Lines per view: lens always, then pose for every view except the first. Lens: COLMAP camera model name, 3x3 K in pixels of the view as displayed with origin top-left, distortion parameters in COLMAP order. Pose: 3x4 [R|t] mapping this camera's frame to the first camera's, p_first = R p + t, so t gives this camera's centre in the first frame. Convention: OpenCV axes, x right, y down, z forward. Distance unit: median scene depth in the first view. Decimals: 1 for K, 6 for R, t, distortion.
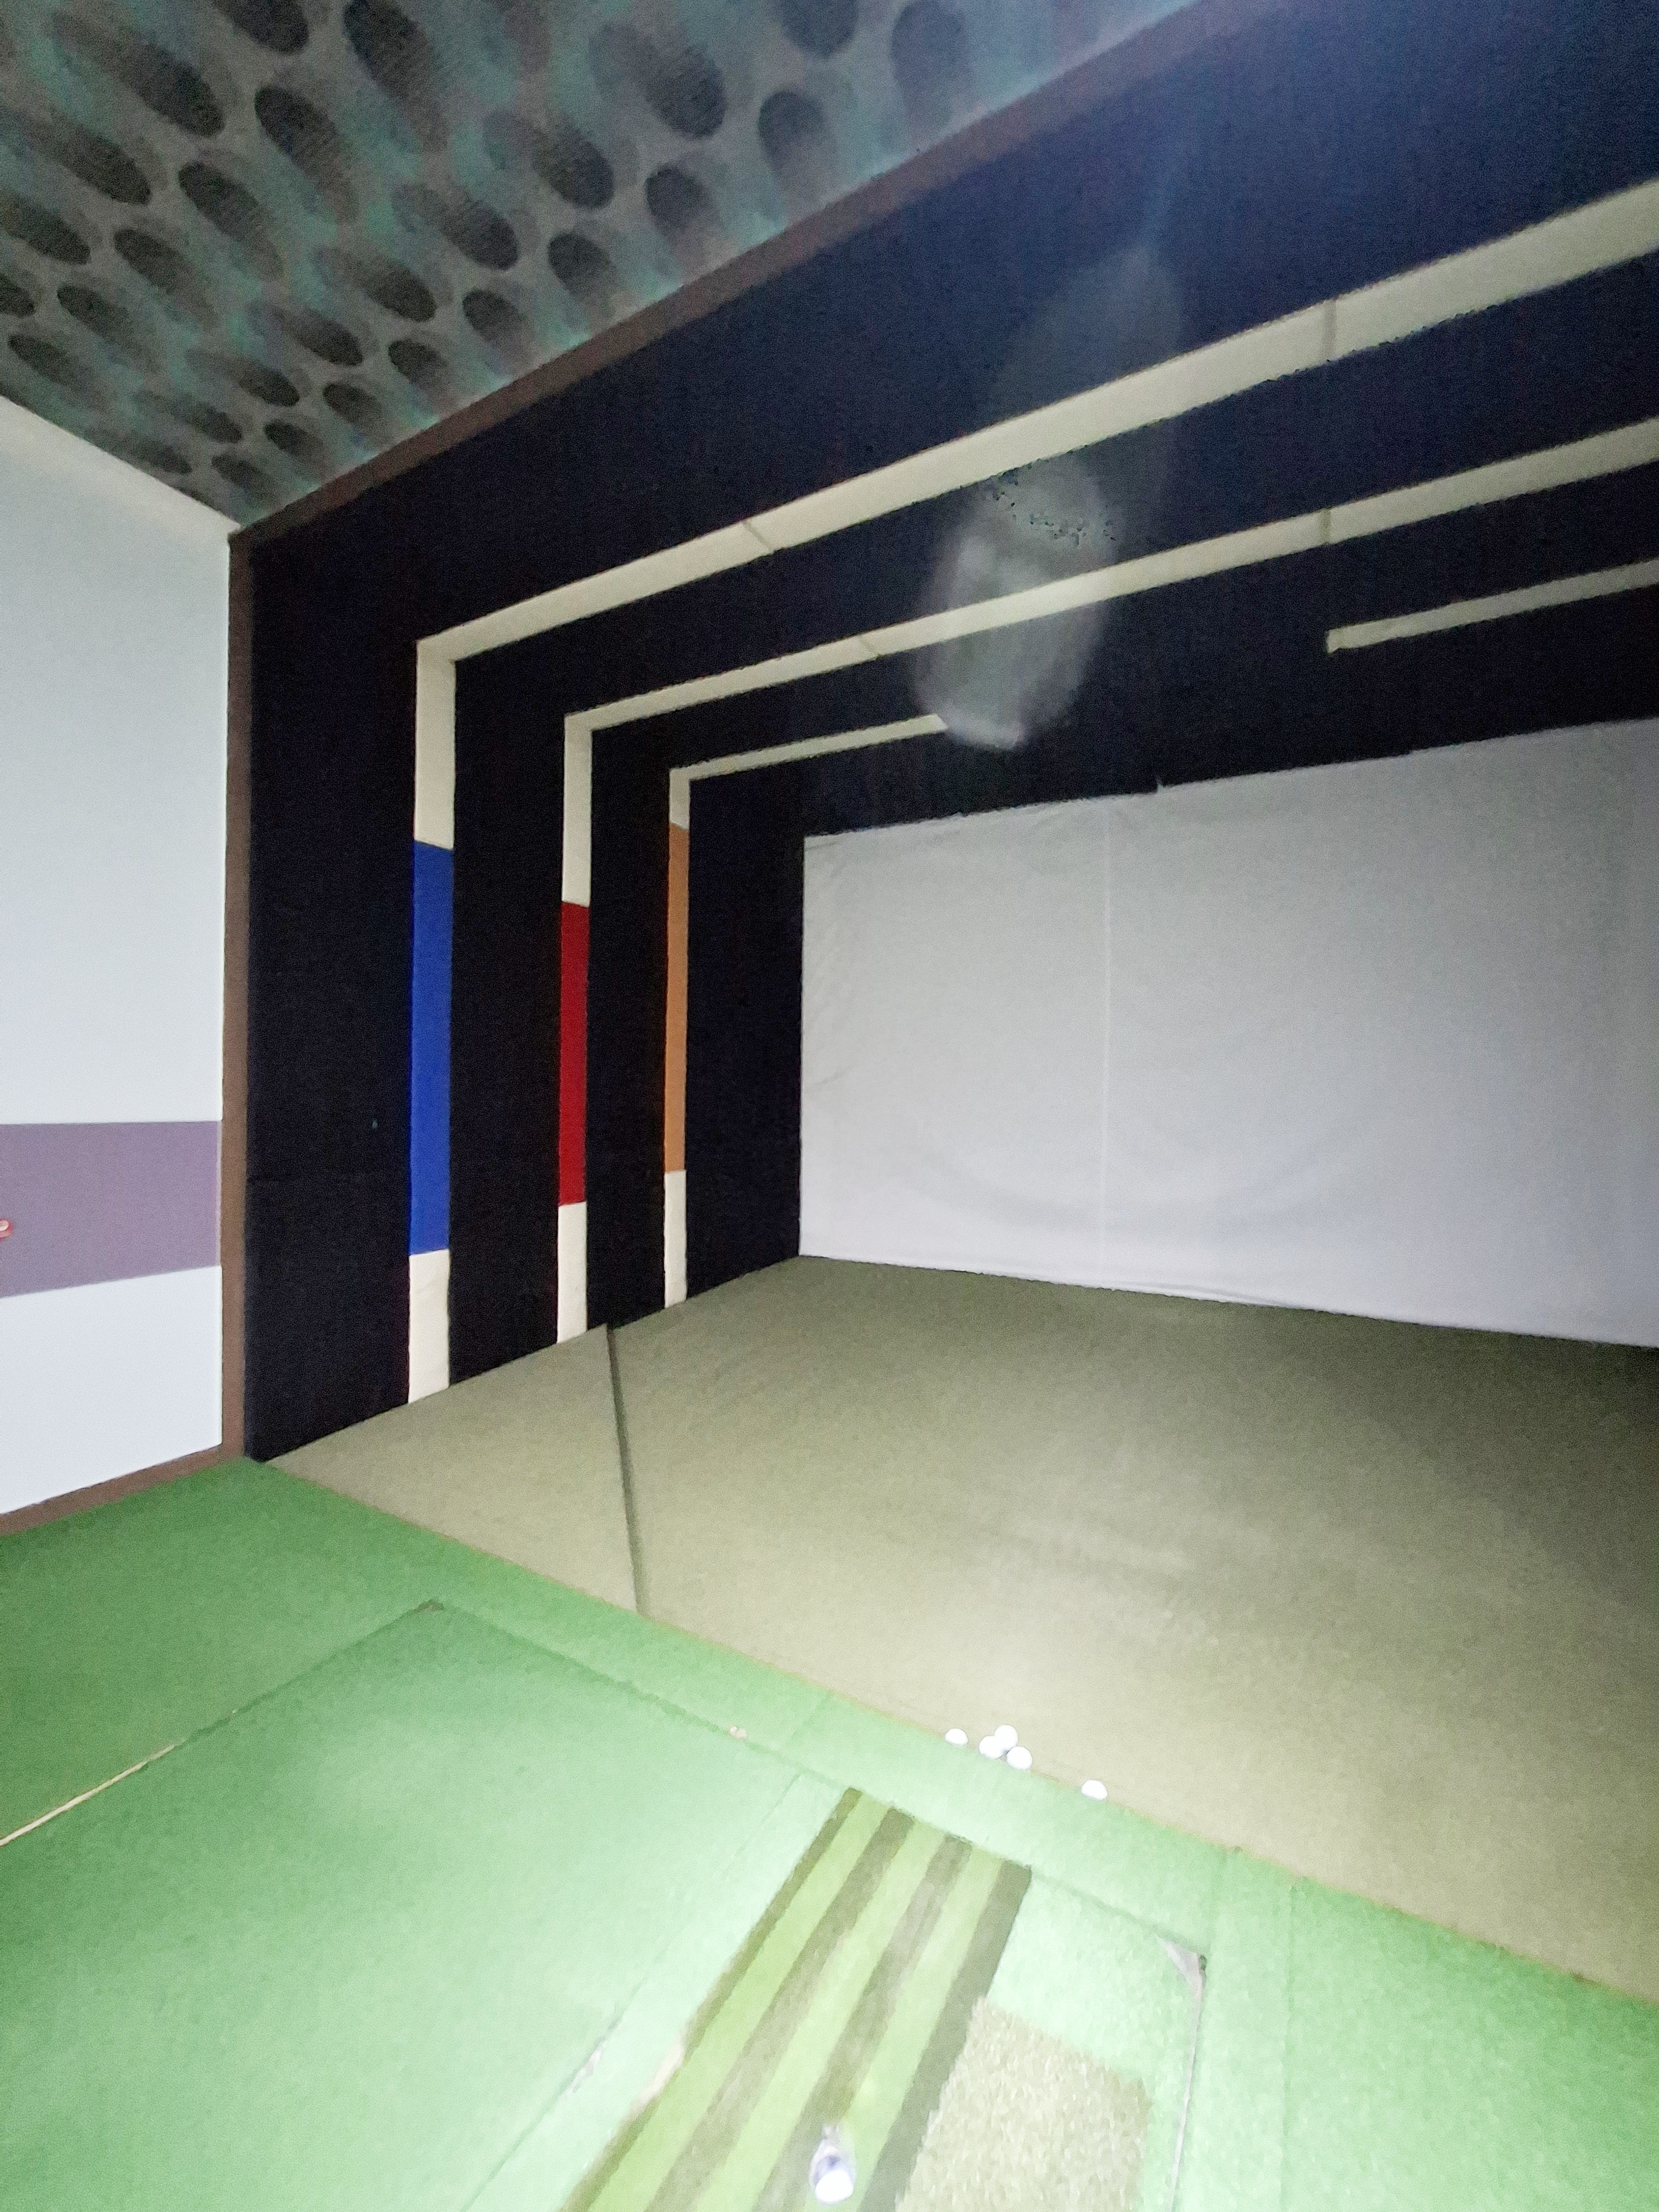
lens RADIAL K [[873.7, 0, 832.3], [0, 873.7, 1097.1], [0, 0, 1]] dist [-0.001228, 0.000239]
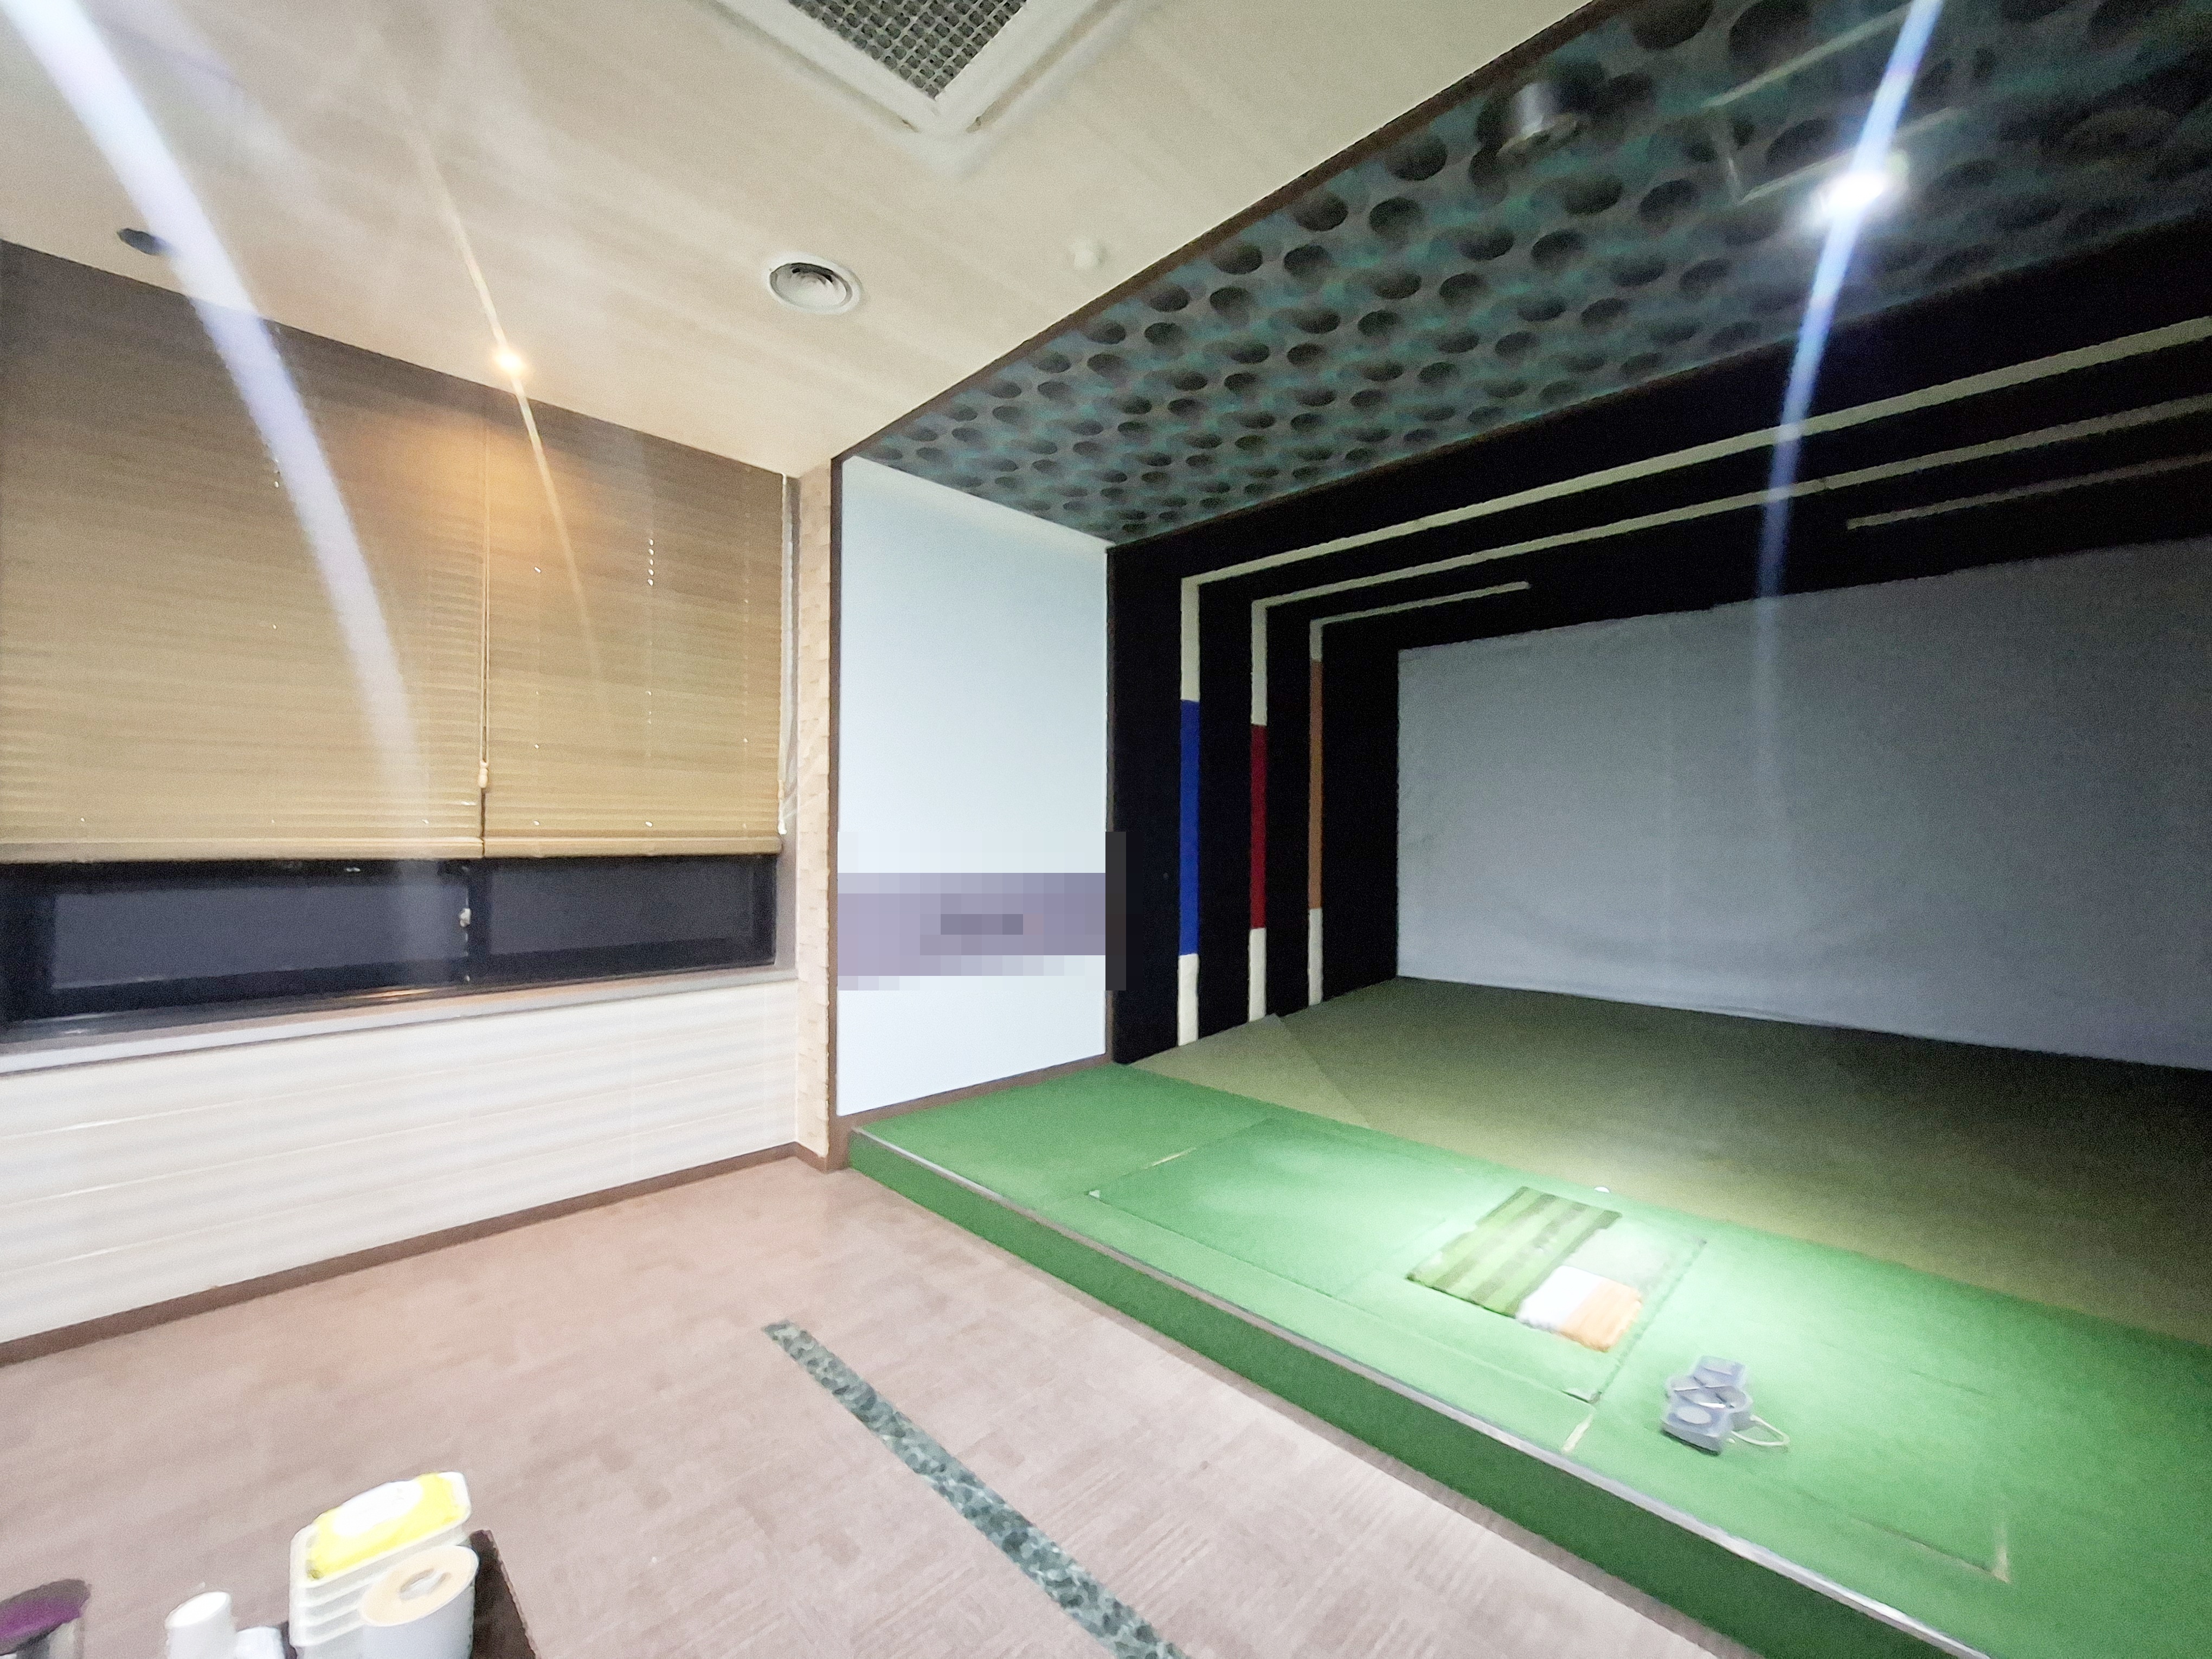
lens RADIAL K [[873.7, 0, 1100.6], [0, 873.7, 840.8], [0, 0, 1]] dist [-0.001228, 0.000239]
pose [[0.960179, -0.004798, -0.279344, -0.152628], [0.004057, 0.999987, -0.003231, -0.026612], [0.279355, 0.001969, 0.960186, -0.556079]]
